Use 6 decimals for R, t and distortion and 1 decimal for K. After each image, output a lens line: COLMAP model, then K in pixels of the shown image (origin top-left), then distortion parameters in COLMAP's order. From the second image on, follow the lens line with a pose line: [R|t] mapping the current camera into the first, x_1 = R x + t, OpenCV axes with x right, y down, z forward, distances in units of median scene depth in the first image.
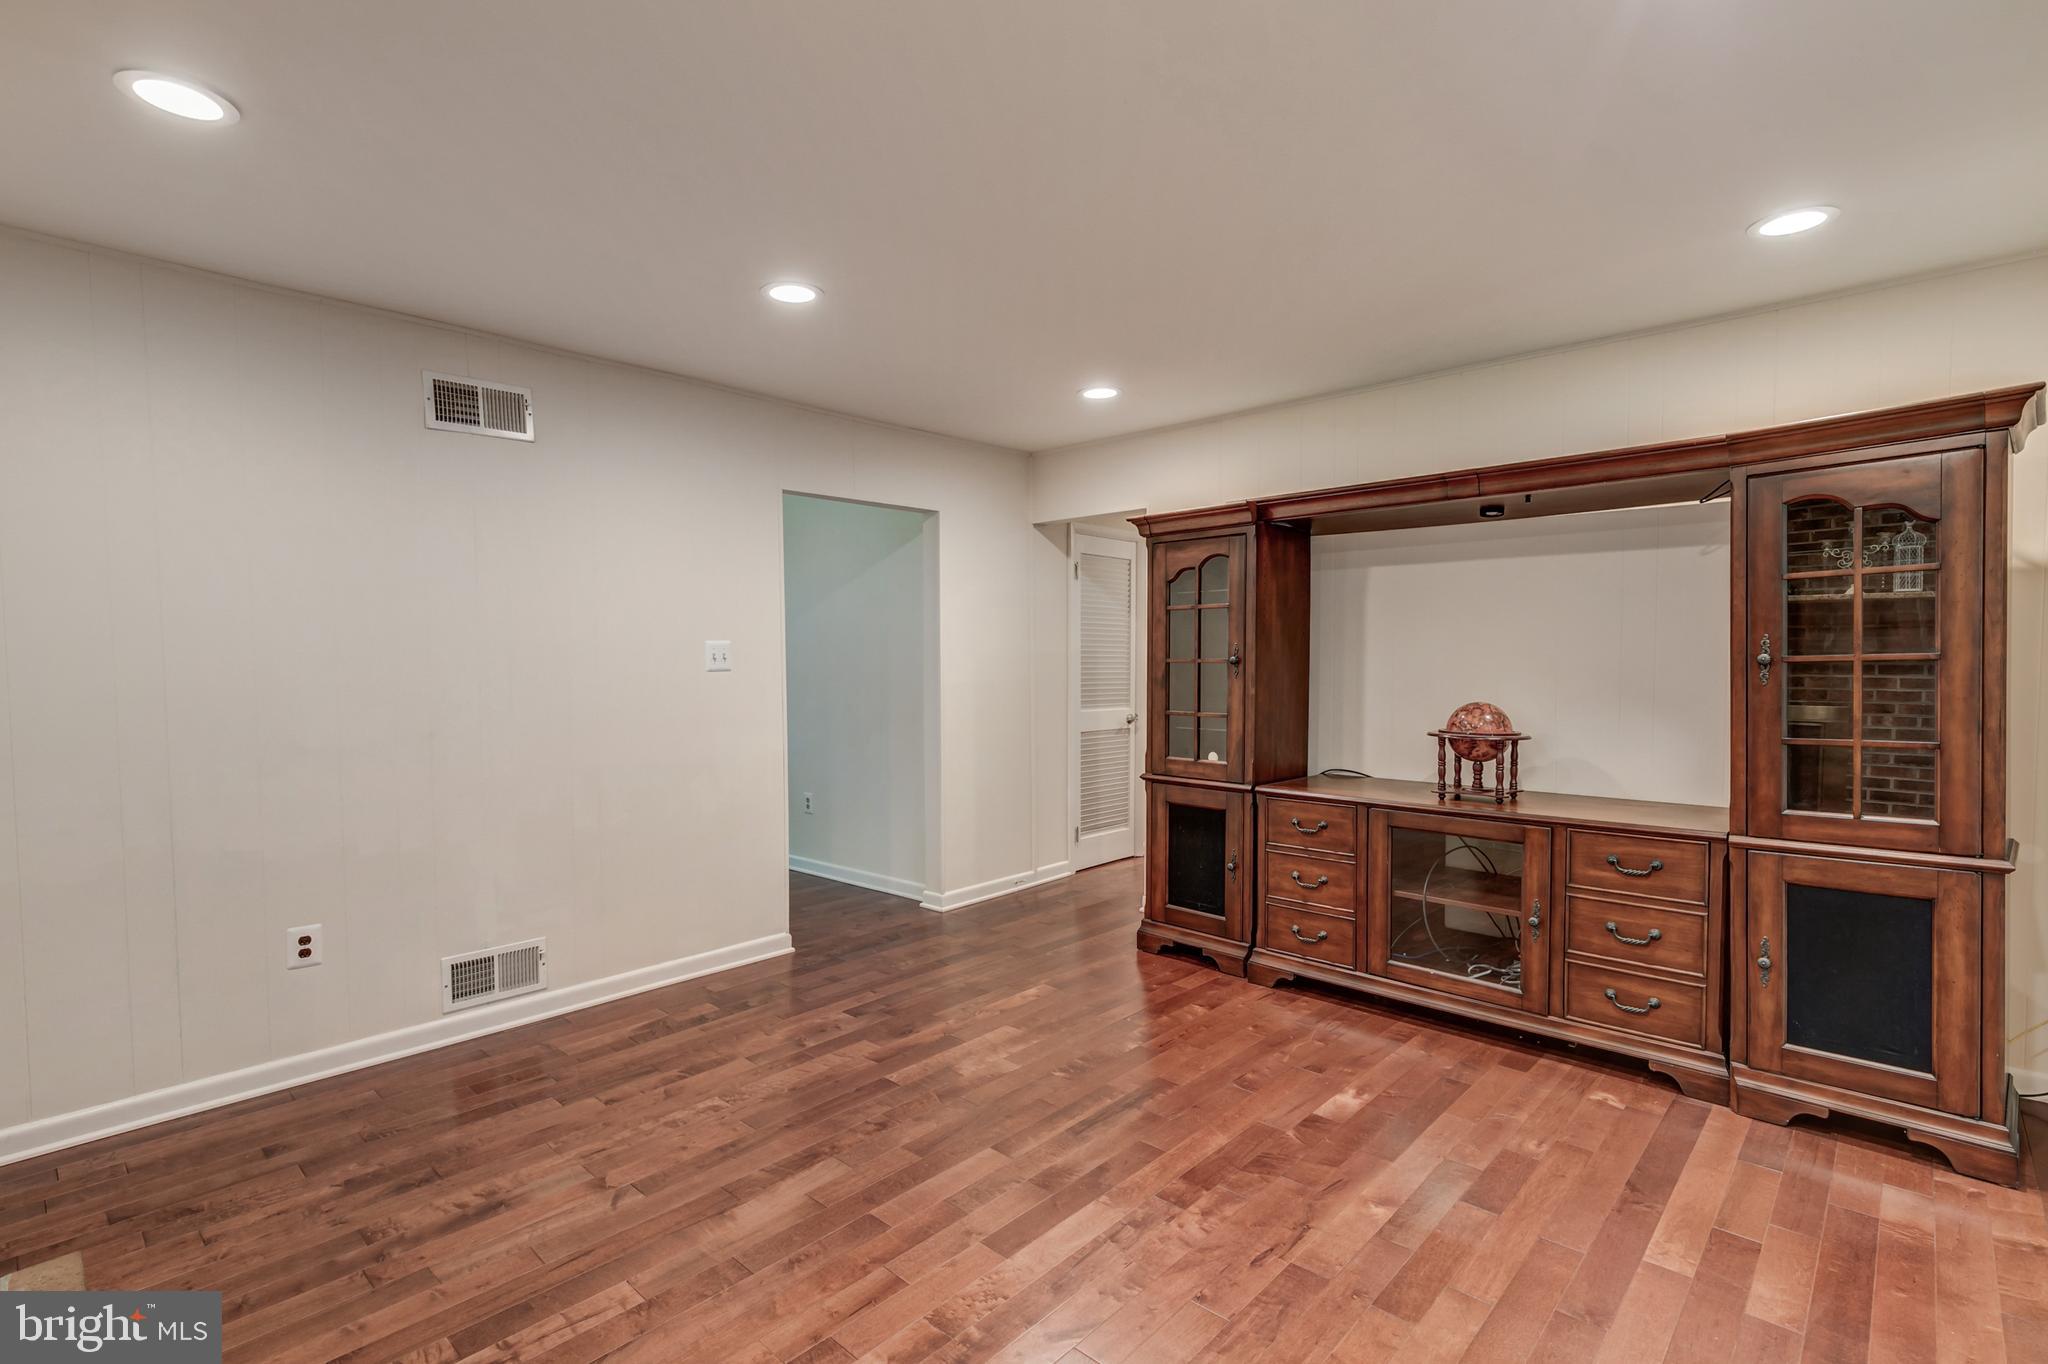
lens RADIAL K [[964.0, 0, 1016.4], [0, 964.0, 693.7], [0, 0, 1]] dist [0.000509, -0.000275]
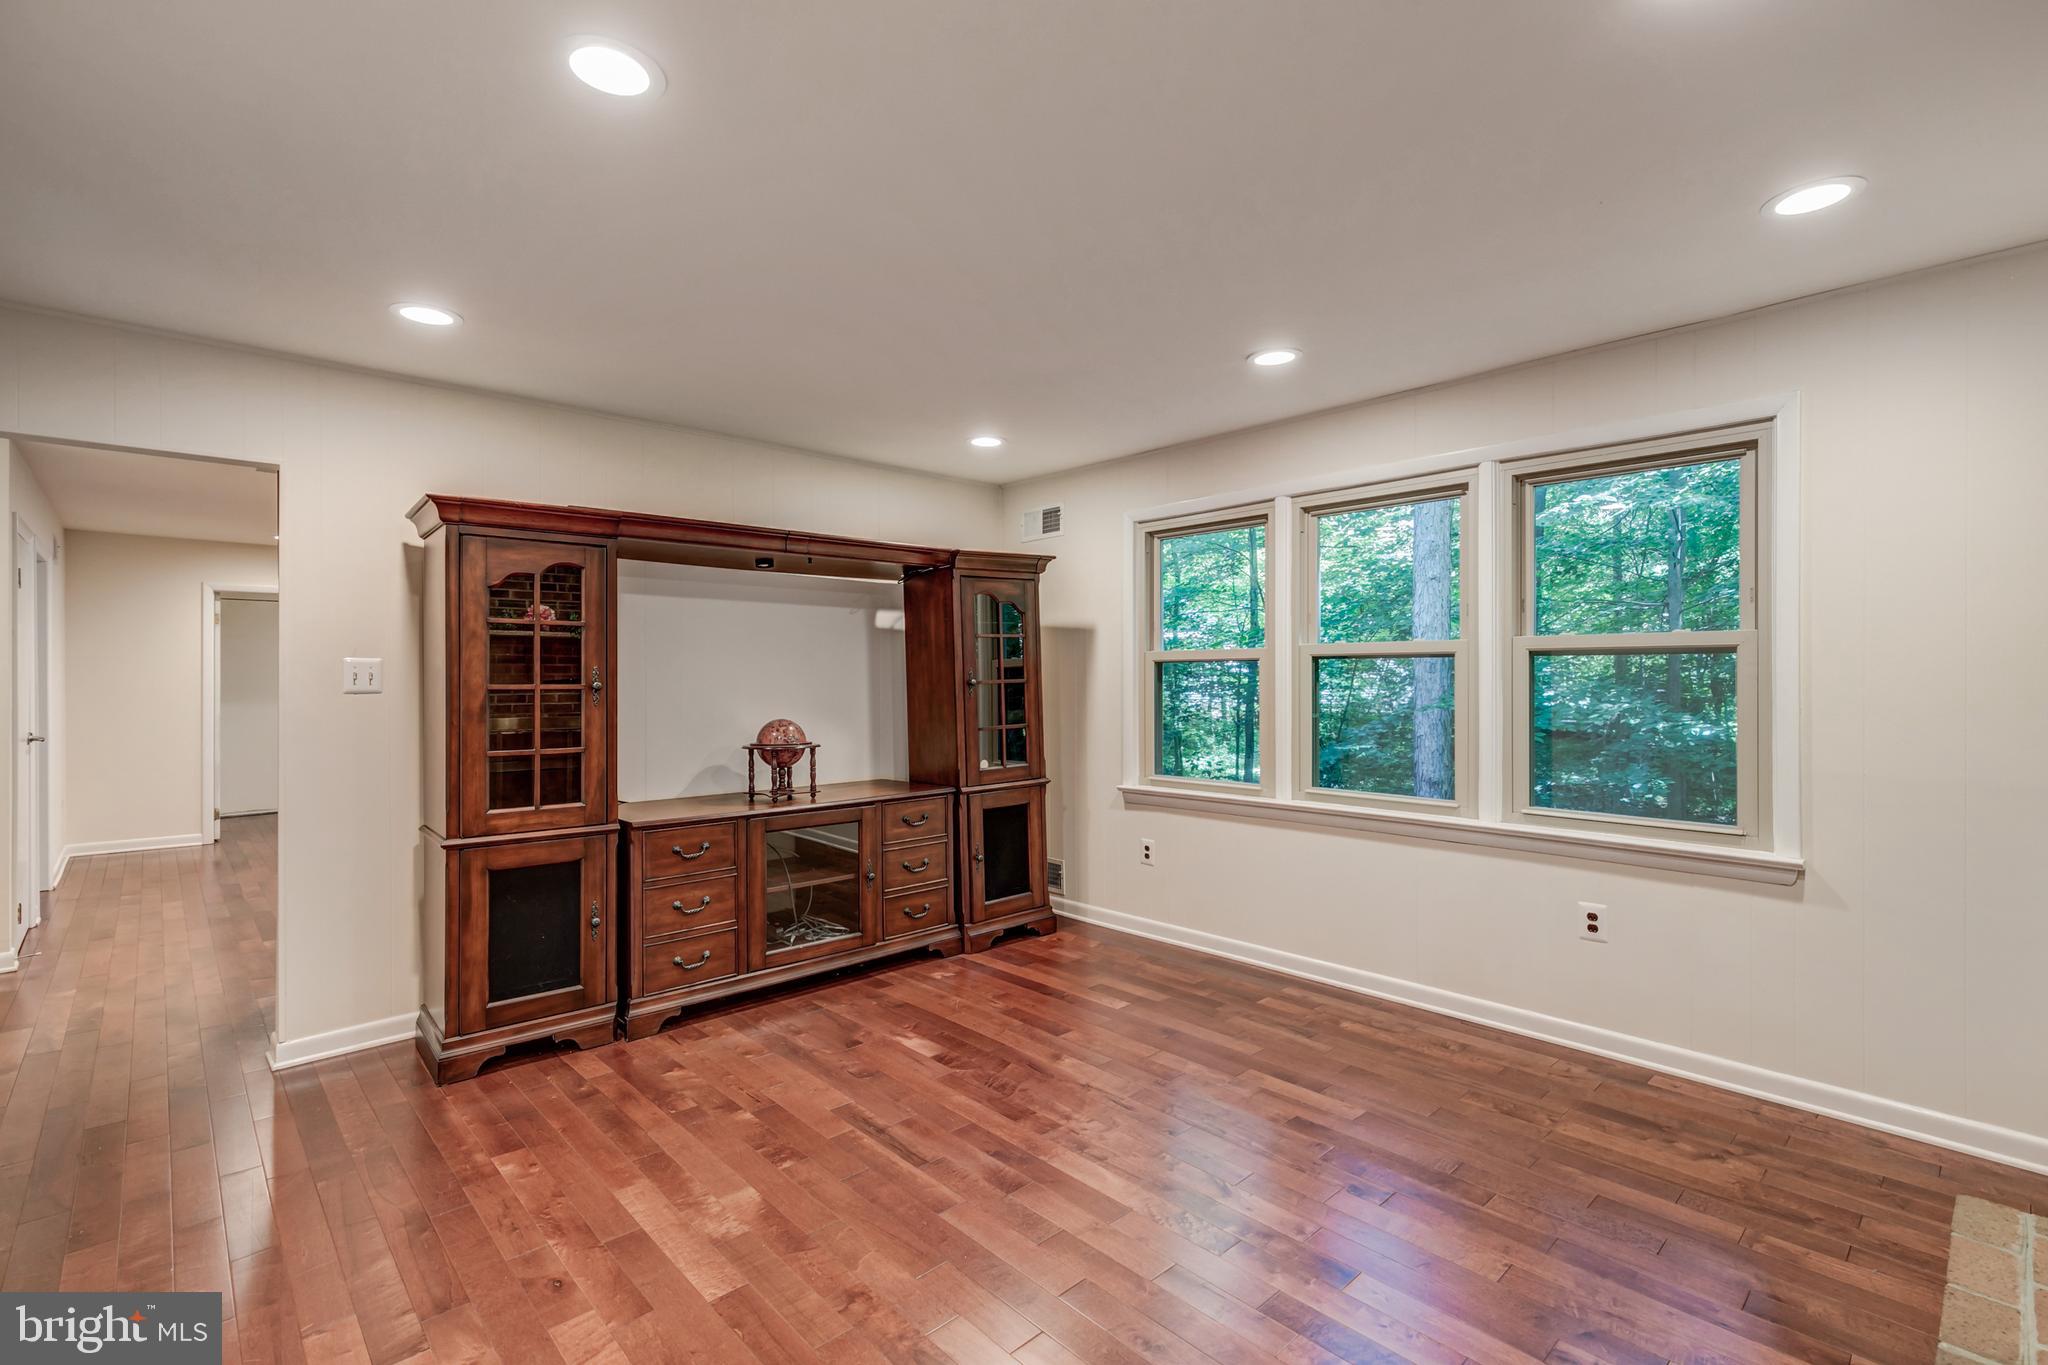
lens RADIAL K [[917.2, 0, 1019.6], [0, 917.2, 672.5], [0, 0, 1]] dist [-0.000485, -0.000262]
pose [[0.068056, 0.009440, 0.997637, -0.696777], [0.042492, 0.999020, -0.012352, -0.024147], [-0.996776, 0.043233, 0.067589, 0.653448]]
